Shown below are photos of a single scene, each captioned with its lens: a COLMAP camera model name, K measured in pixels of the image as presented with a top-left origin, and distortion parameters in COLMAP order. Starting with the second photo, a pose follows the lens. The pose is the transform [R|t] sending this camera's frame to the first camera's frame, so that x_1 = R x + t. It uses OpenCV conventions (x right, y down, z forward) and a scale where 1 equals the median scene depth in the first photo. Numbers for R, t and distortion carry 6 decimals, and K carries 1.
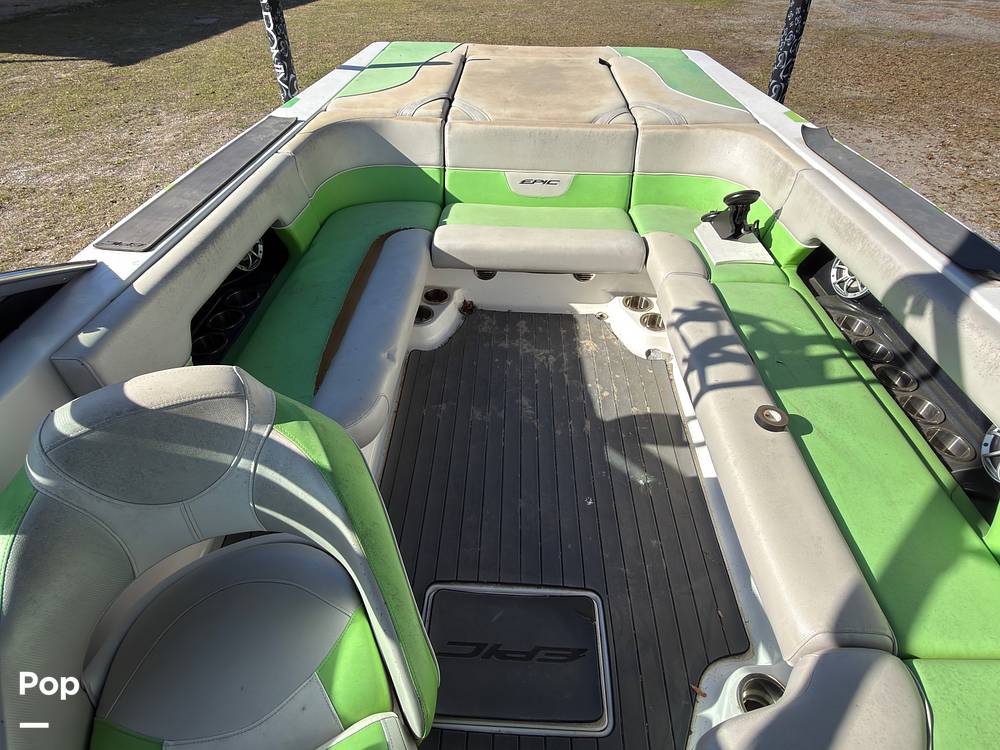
lens RADIAL K [[546.5, 0, 499.1], [0, 546.5, 367.9], [0, 0, 1]] dist [0.007545, -0.001950]
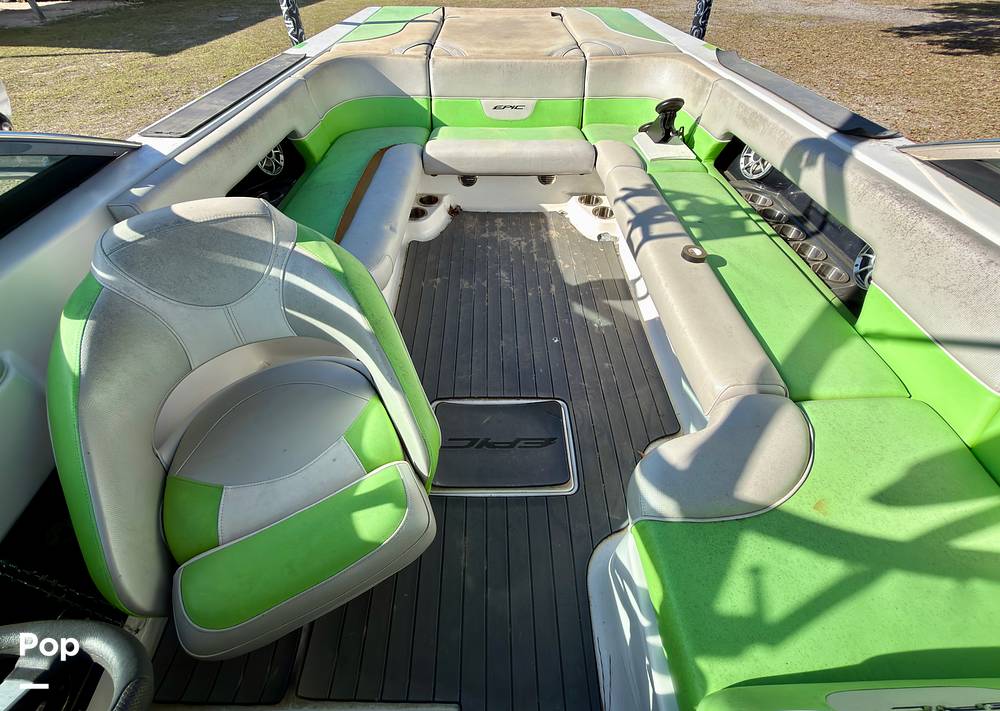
lens RADIAL K [[434.3, 0, 501.4], [0, 434.3, 328.8], [0, 0, 1]] dist [0.005621, -0.000420]
pose [[0.998581, -0.042370, 0.032272, 0.005705], [0.040727, 0.997920, 0.049960, 0.135938], [-0.034321, -0.048575, 0.998230, -0.003941]]
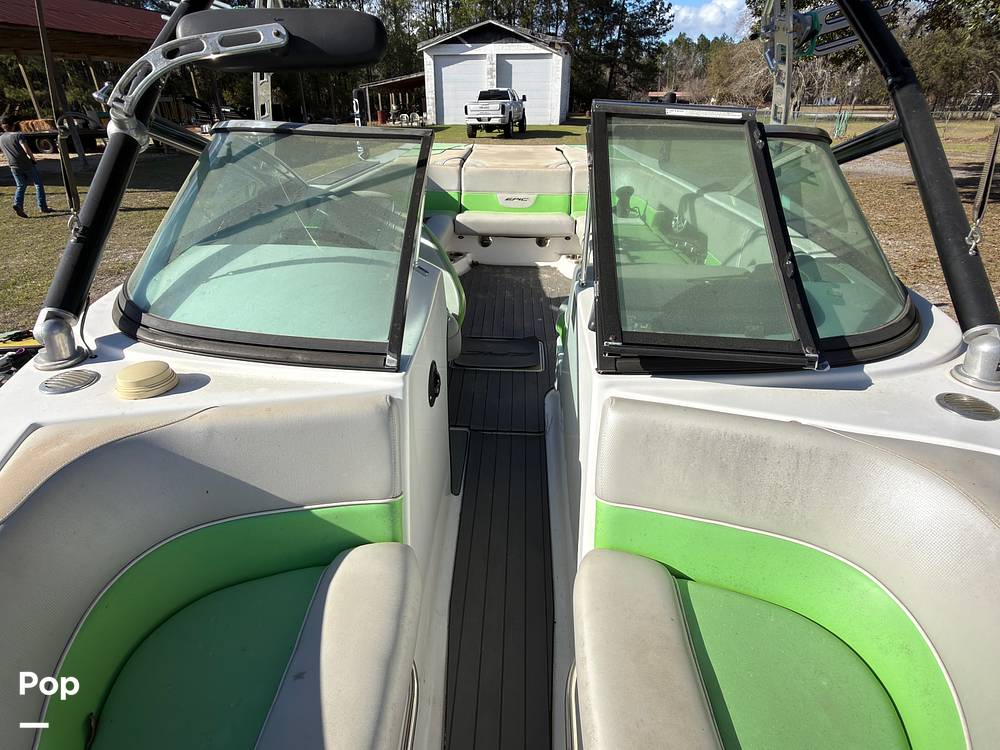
lens RADIAL K [[546.5, 0, 498.0], [0, 546.5, 367.8], [0, 0, 1]] dist [0.007545, -0.001950]
pose [[0.999987, -0.004980, -0.000464, 0.016334], [0.004732, 0.972057, -0.234695, 0.710441], [0.001620, 0.234690, 0.972069, -0.663737]]
